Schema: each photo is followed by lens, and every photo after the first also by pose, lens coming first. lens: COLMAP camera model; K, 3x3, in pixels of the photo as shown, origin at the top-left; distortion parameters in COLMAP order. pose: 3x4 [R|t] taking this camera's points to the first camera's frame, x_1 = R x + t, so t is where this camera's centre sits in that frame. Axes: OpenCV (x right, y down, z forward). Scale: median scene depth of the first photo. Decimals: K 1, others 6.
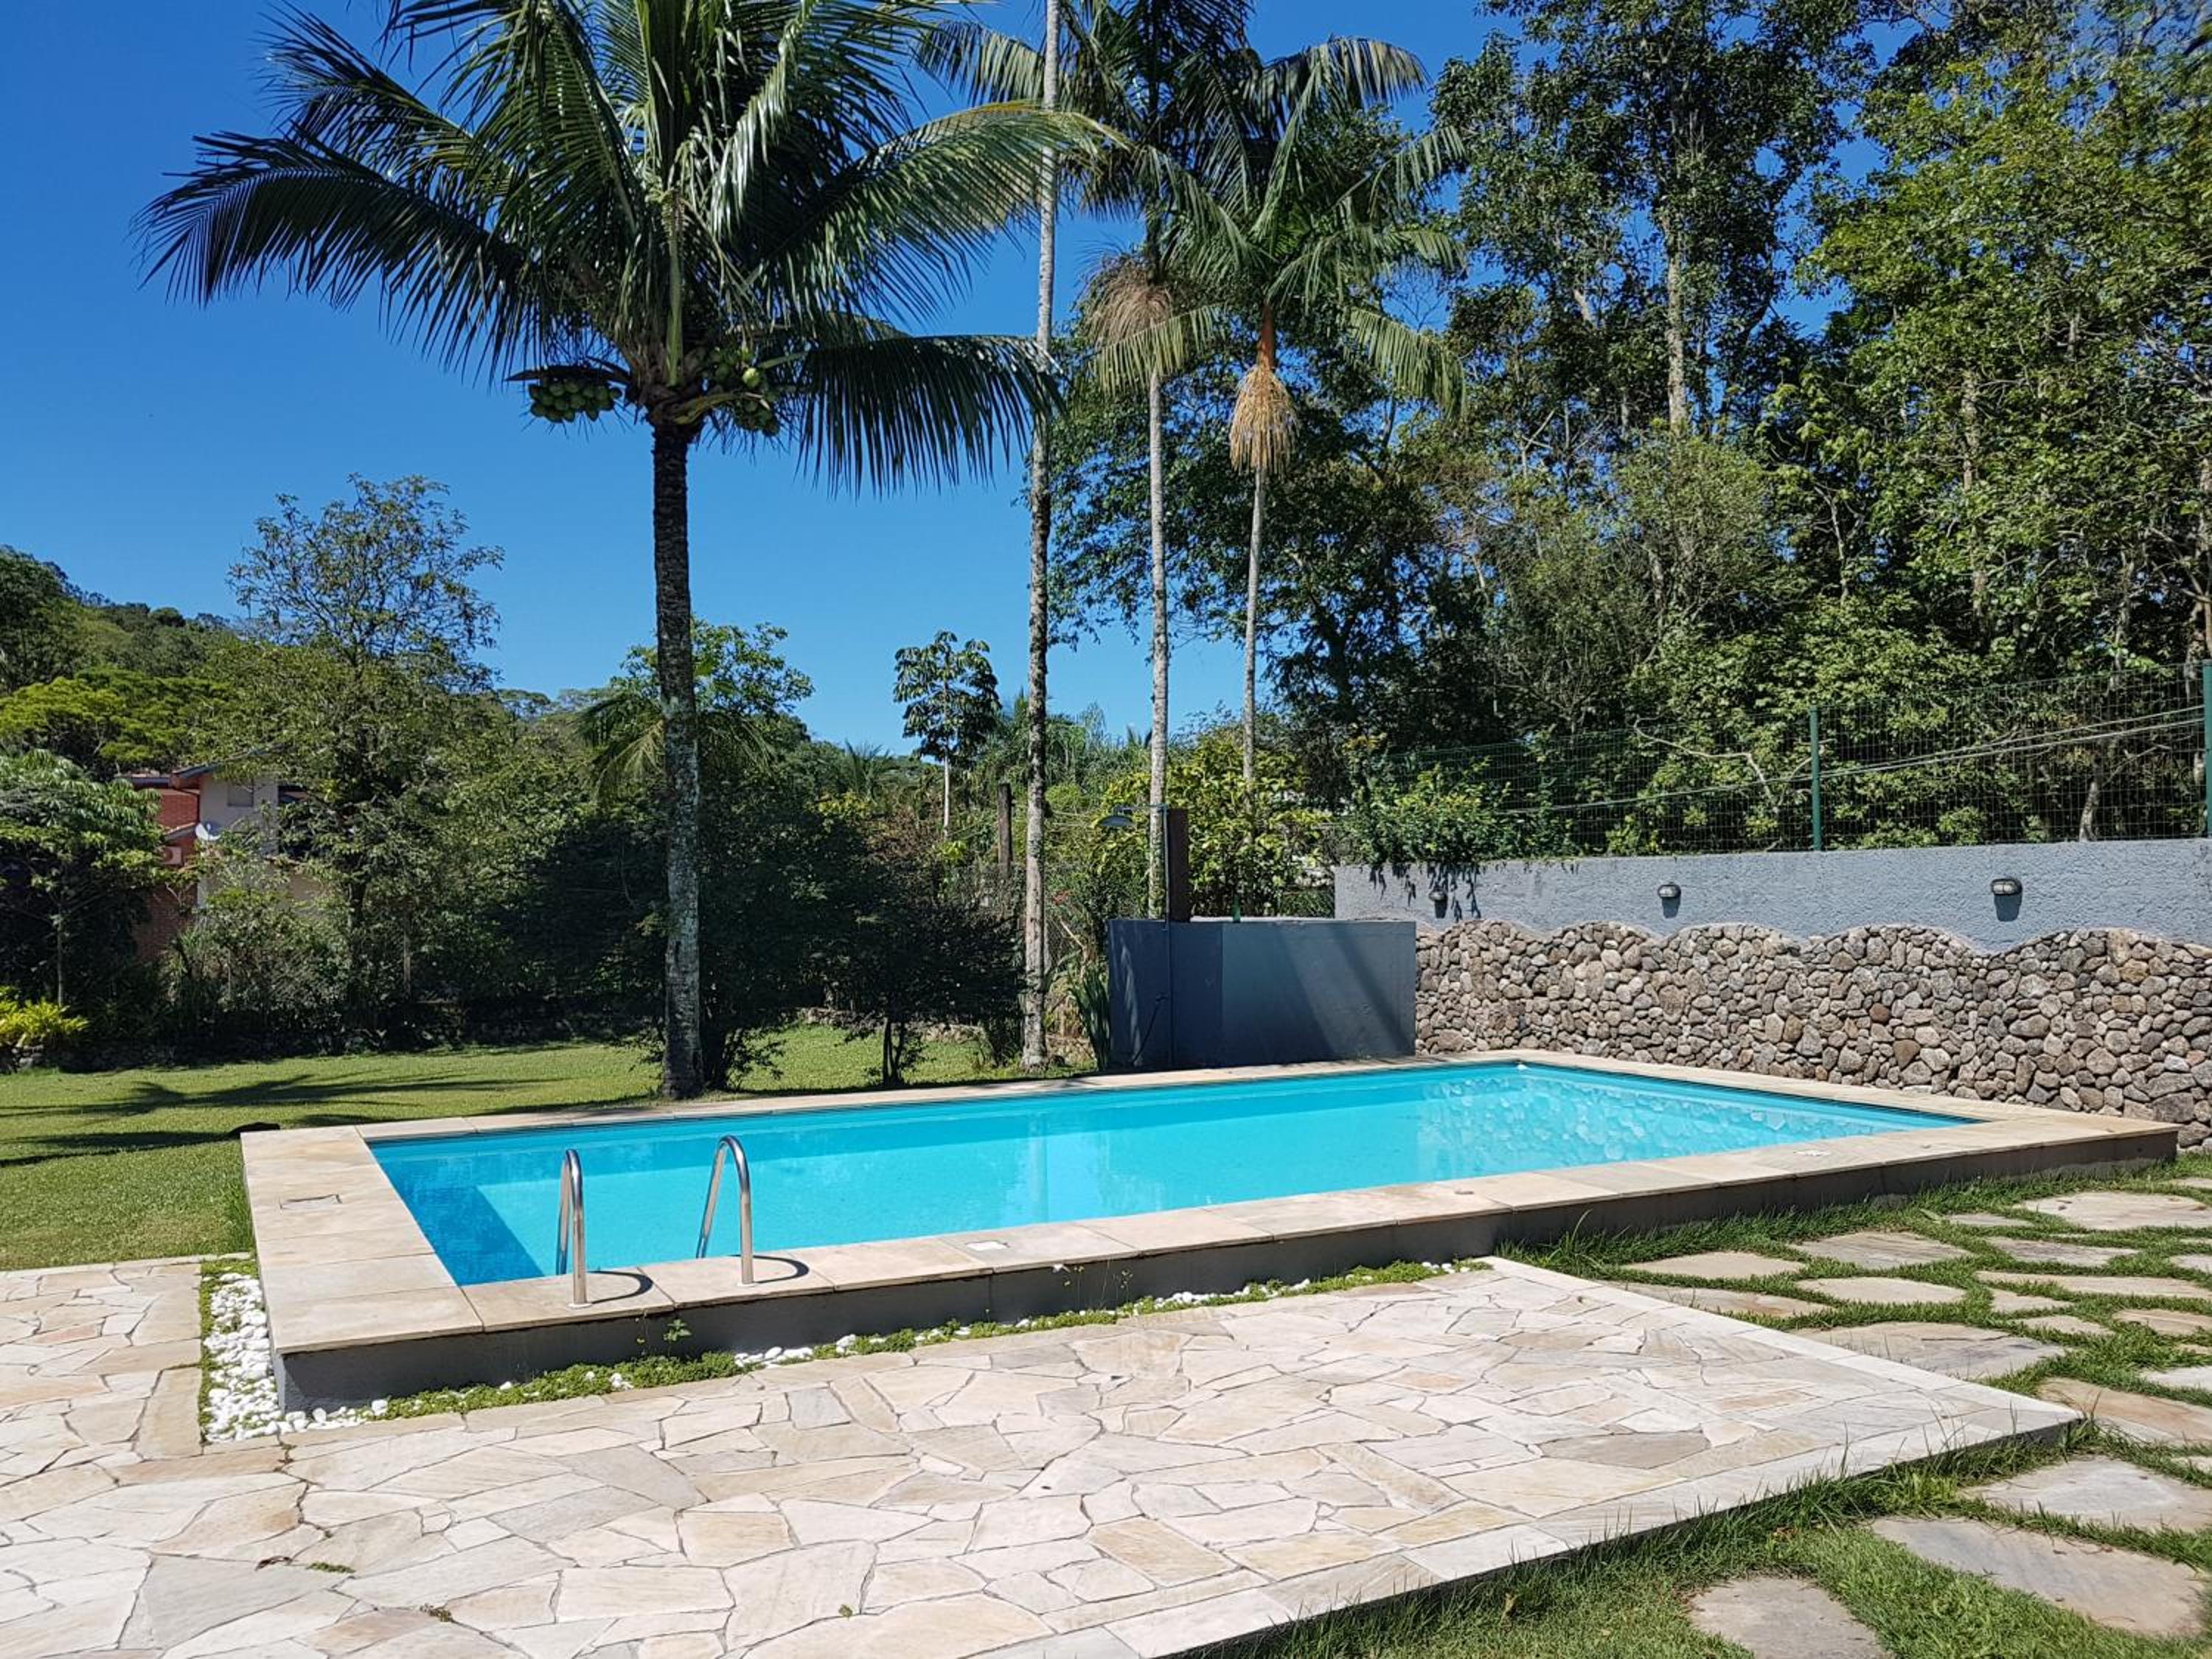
lens RADIAL K [[1735.0, 0, 1113.0], [0, 1735.0, 850.0], [0, 0, 1]] dist [0.001298, 0.008366]
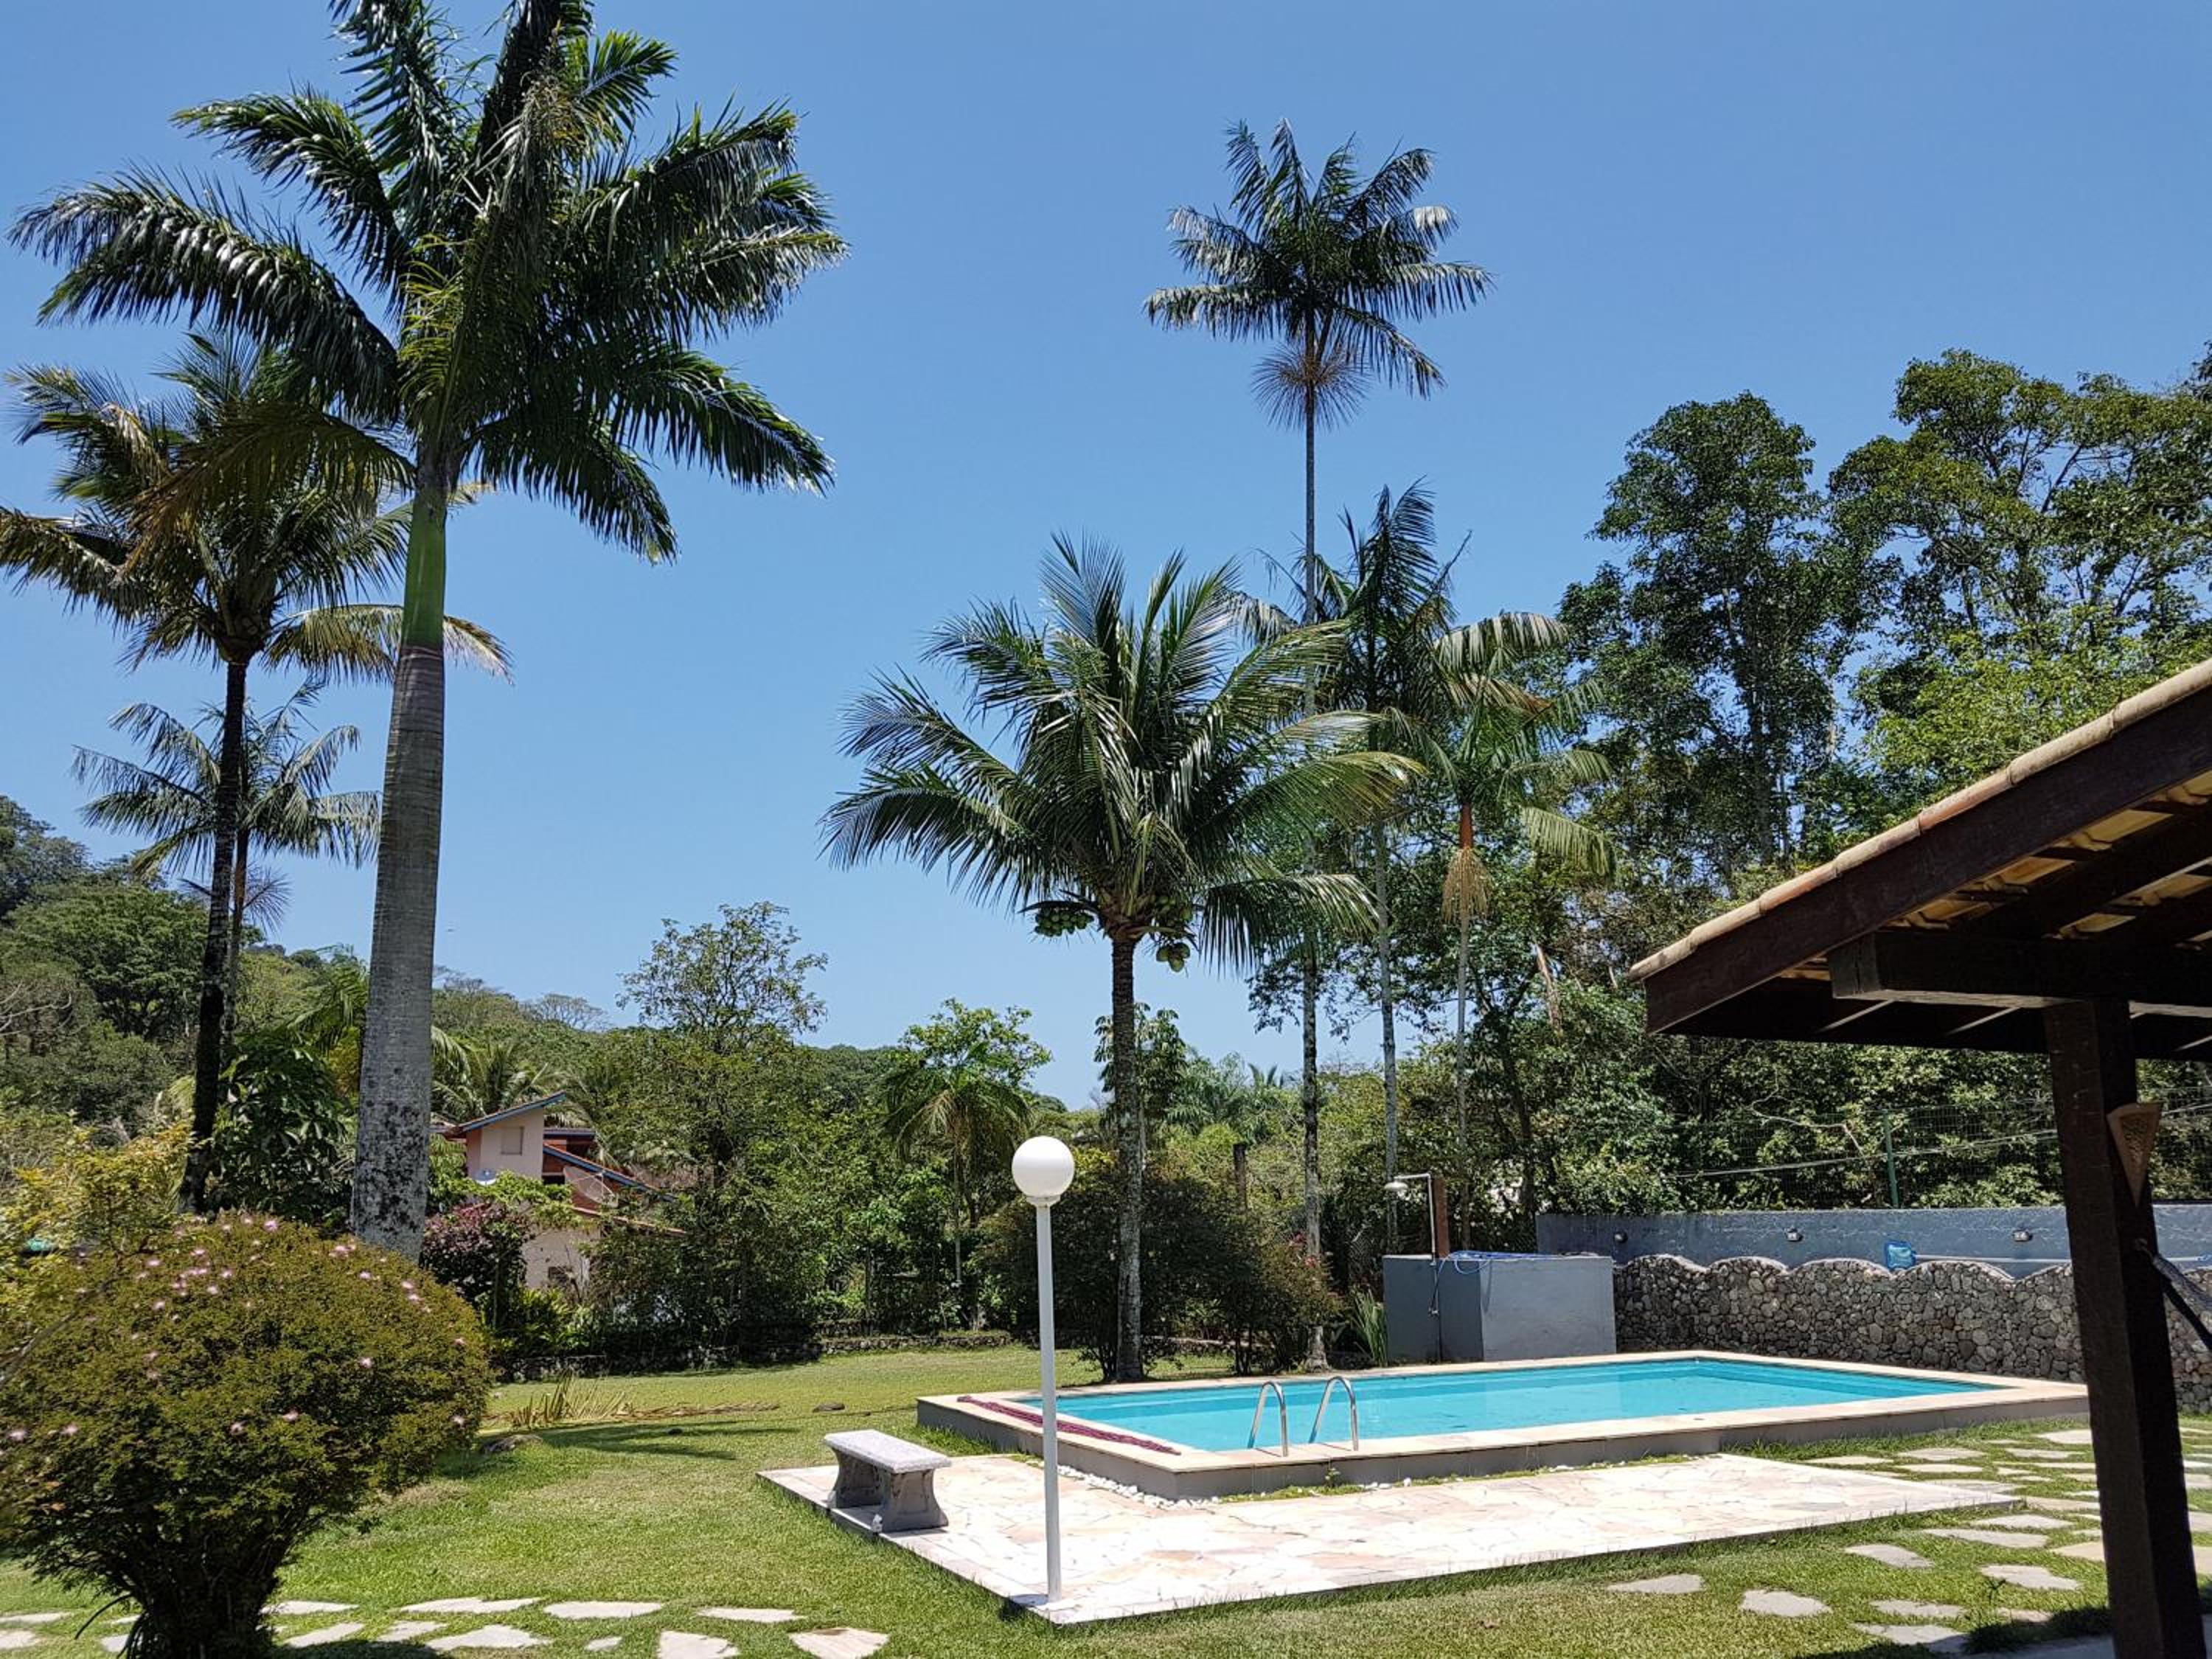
lens RADIAL K [[1735.0, 0, 1111.6], [0, 1735.0, 891.5], [0, 0, 1]] dist [0.001298, 0.008366]
pose [[0.998803, -0.014798, -0.046629, -0.156277], [0.007074, 0.986824, -0.161642, -0.027243], [0.048407, 0.161119, 0.985747, -0.443010]]
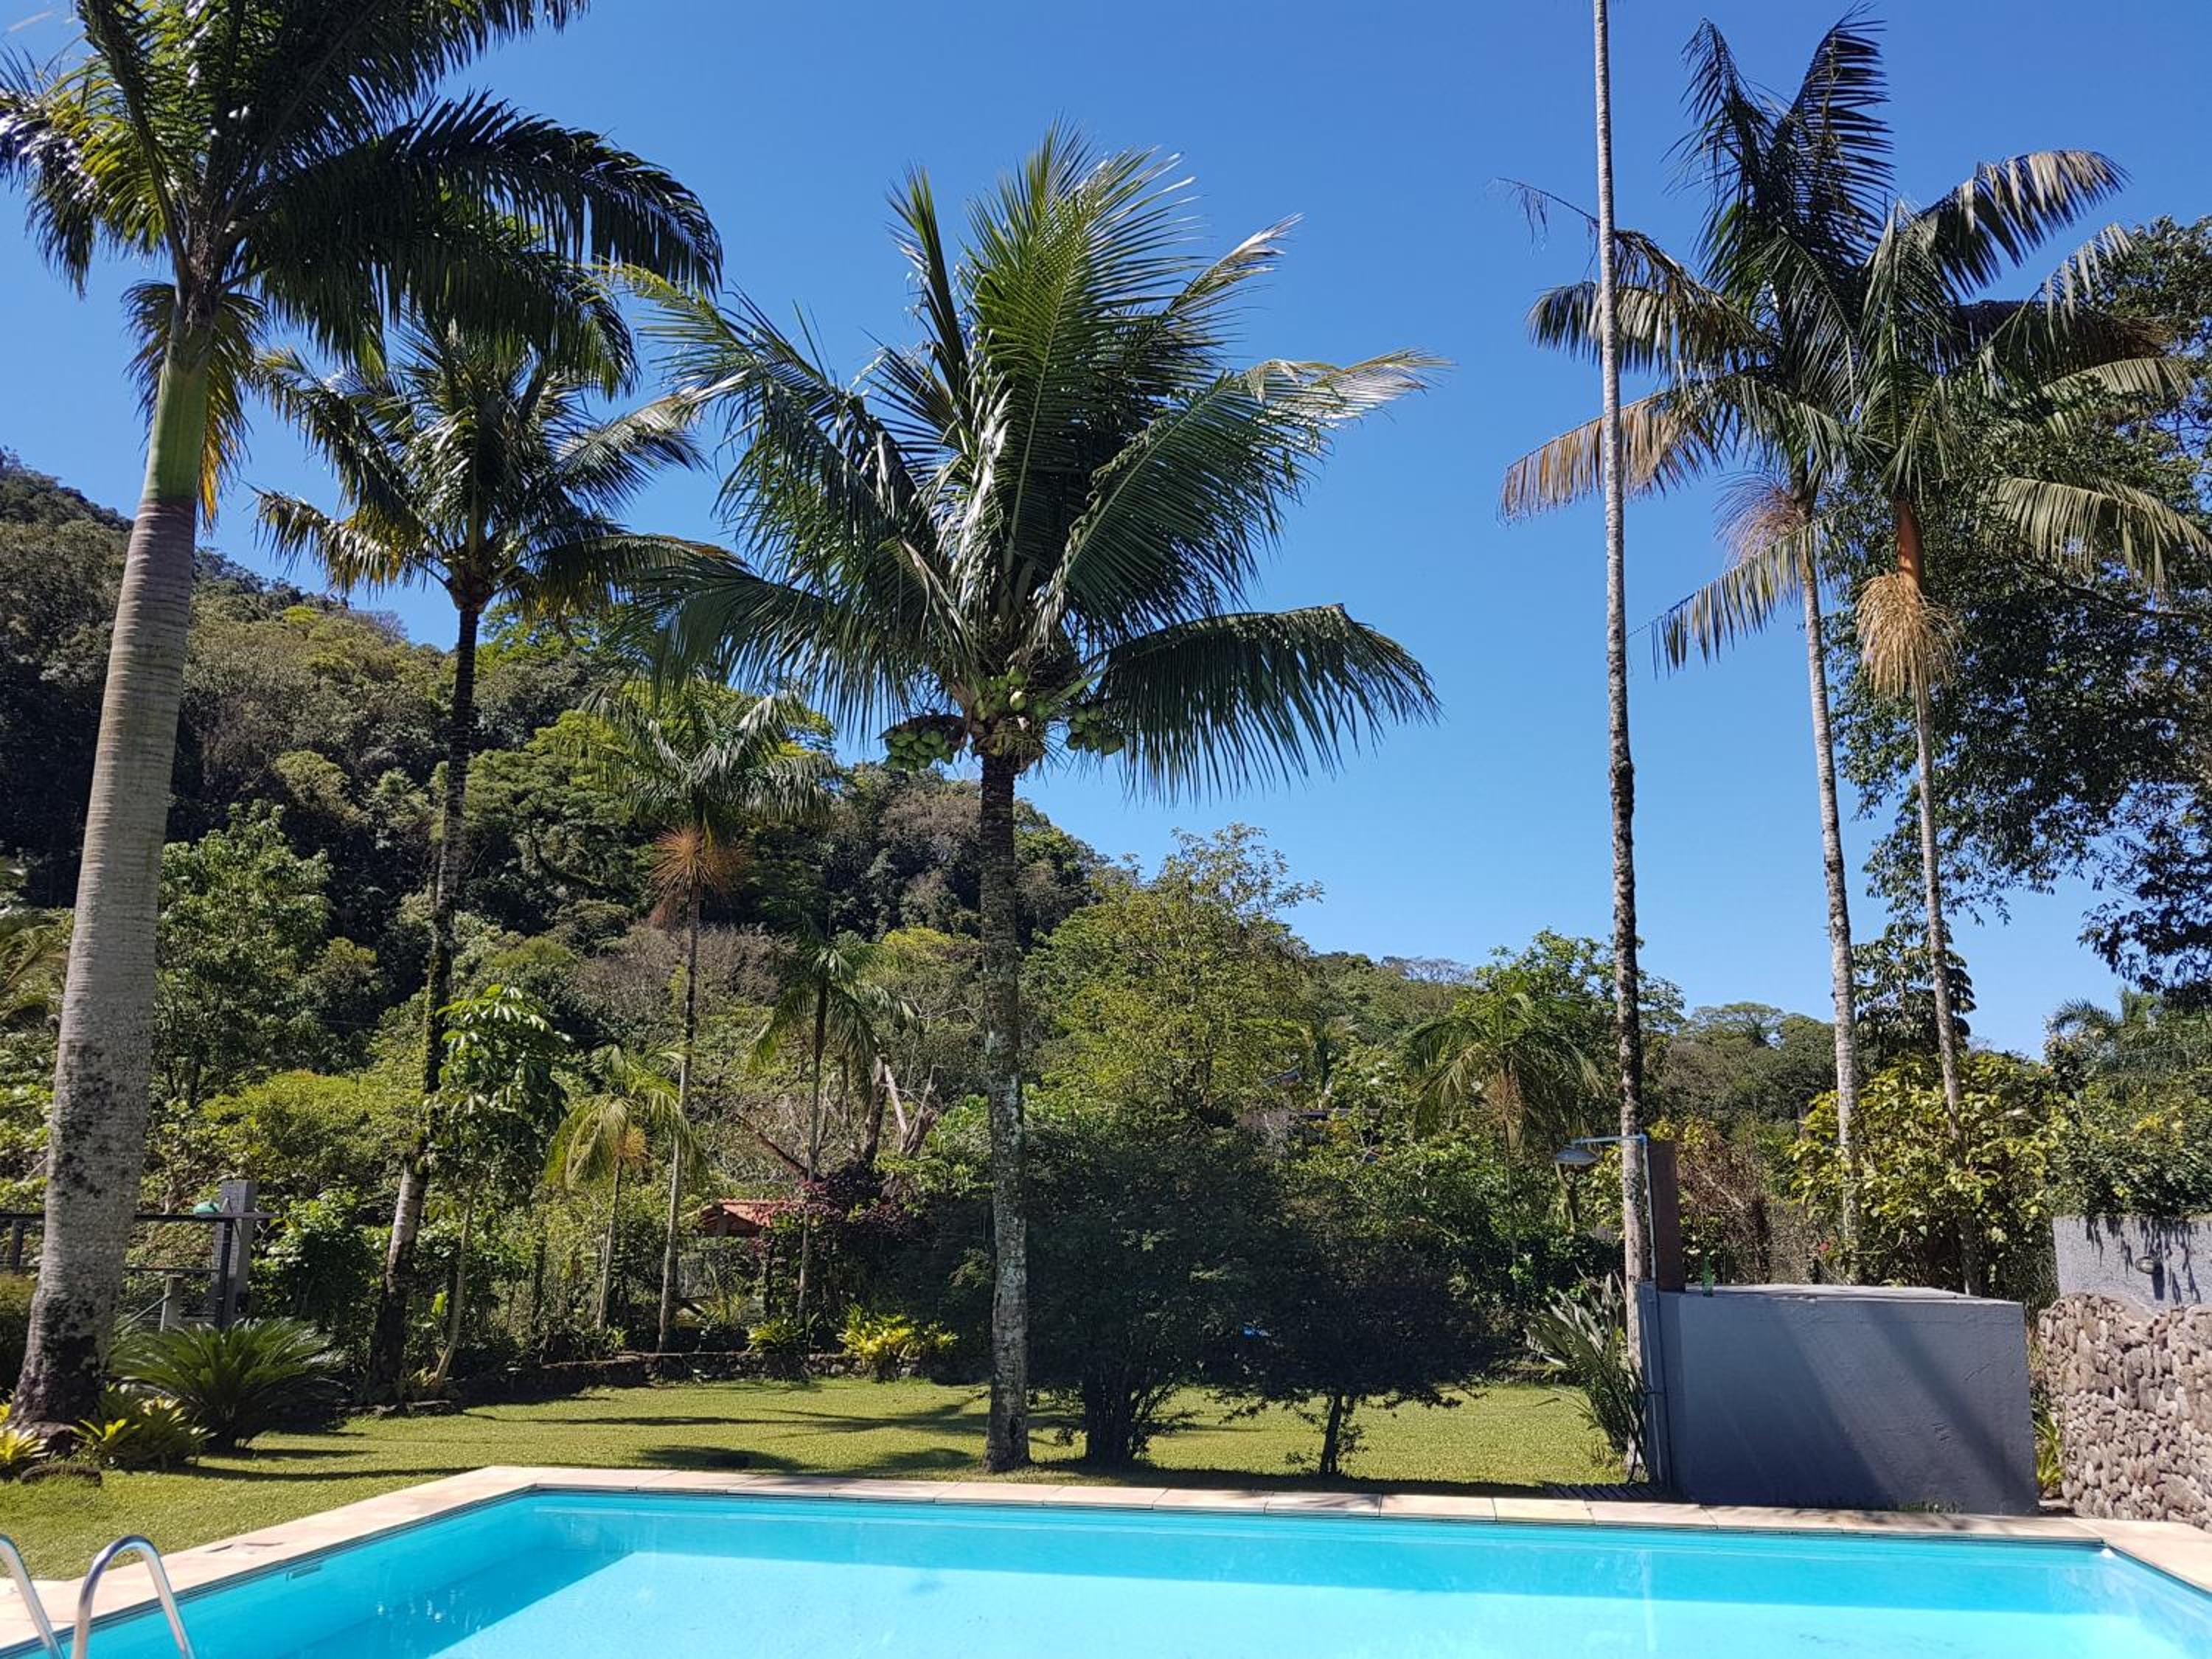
lens RADIAL K [[1735.0, 0, 1125.6], [0, 1735.0, 818.3], [0, 0, 1]] dist [0.001298, 0.008366]
pose [[0.802999, -0.117653, -0.584252, 0.315646], [-0.001634, 0.979883, -0.199568, -0.009613], [0.595978, 0.161208, 0.786652, 0.218577]]
